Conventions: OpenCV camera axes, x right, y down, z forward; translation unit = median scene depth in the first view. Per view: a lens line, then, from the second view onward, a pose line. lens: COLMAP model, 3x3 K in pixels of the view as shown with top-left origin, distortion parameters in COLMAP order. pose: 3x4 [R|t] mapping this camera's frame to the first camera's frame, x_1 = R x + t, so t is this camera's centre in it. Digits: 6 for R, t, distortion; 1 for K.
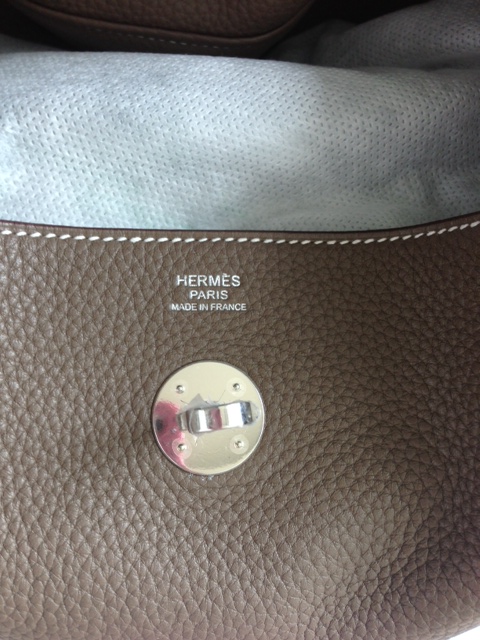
lens RADIAL K [[607.9, 0, 240.0], [0, 607.9, 320.0], [0, 0, 1]] dist [0.010192, 0.001258]
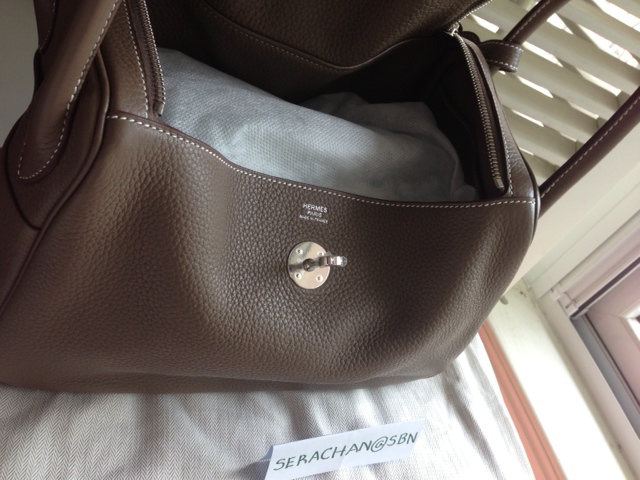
lens RADIAL K [[607.9, 0, 320.0], [0, 607.9, 240.0], [0, 0, 1]] dist [0.010192, 0.001258]
pose [[0.926241, 0.161265, 0.340691, -0.849328], [-0.156886, 0.986783, -0.040563, 0.156014], [-0.342730, -0.015878, 0.939300, -1.256477]]
